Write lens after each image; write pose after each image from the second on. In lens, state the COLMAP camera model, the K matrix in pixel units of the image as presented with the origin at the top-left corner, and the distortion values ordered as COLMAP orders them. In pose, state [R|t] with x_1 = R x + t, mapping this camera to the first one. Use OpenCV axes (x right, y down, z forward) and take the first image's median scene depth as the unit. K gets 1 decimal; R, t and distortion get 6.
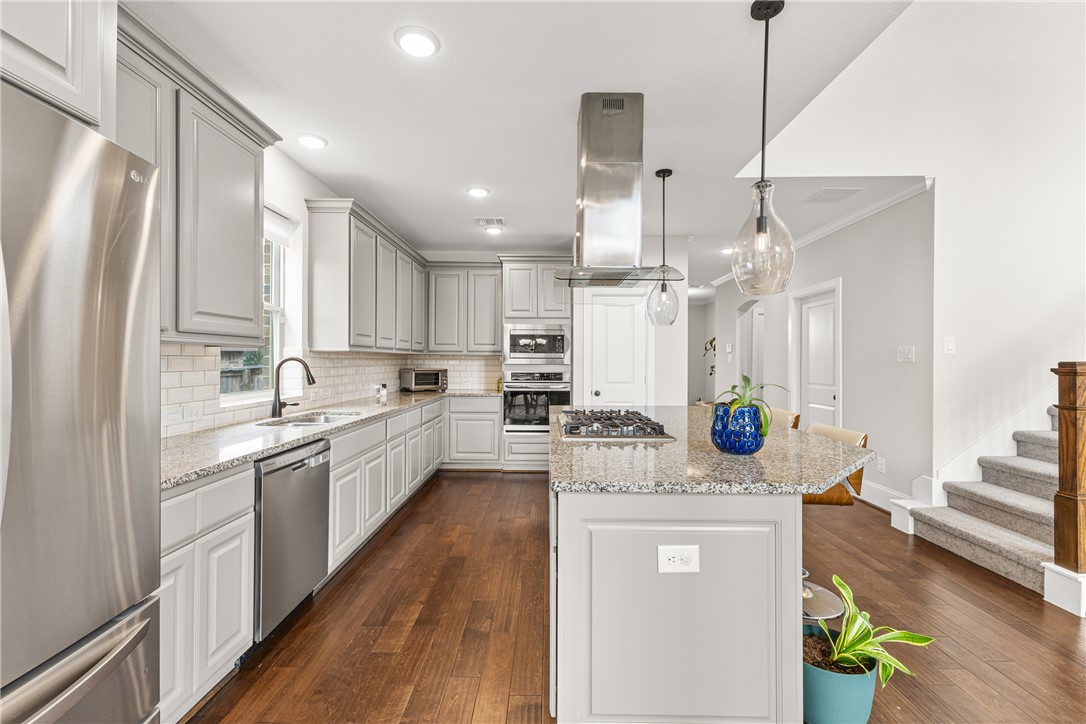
lens RADIAL K [[471.0, 0, 546.1], [0, 471.0, 361.9], [0, 0, 1]] dist [0.001965, -0.000153]
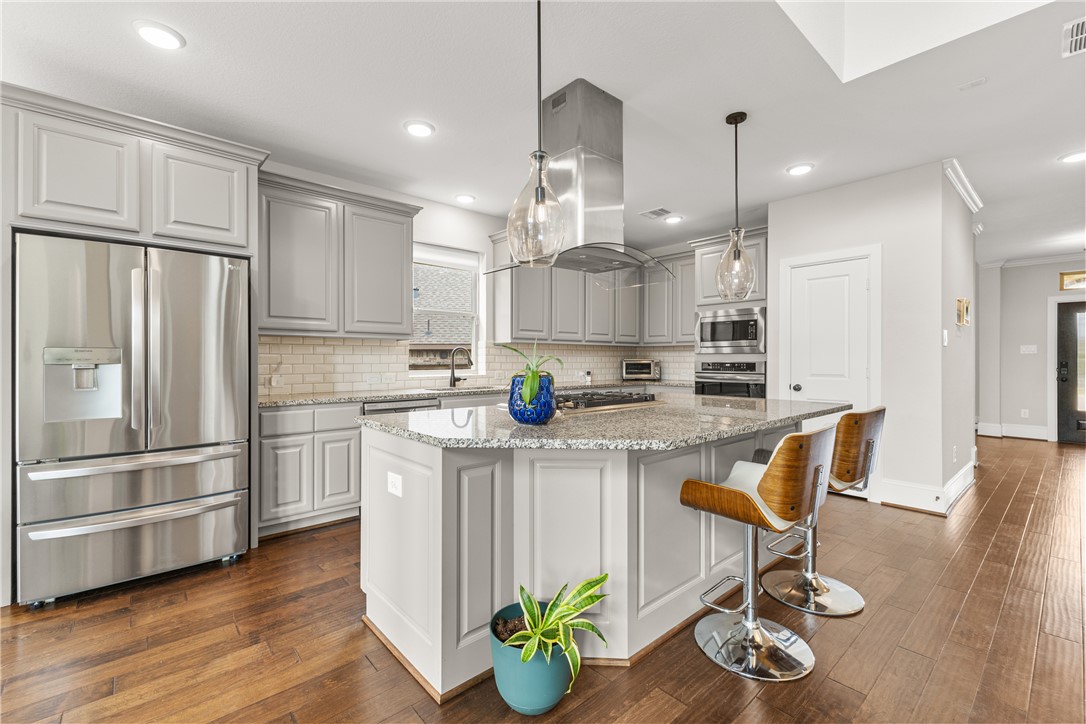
lens RADIAL K [[471.0, 0, 546.9], [0, 471.0, 361.3], [0, 0, 1]] dist [0.001965, -0.000153]
pose [[0.664368, -0.001207, -0.747405, 0.432973], [0.001480, 0.999999, -0.000299, 0.020220], [0.747404, -0.000907, 0.664369, 0.127614]]
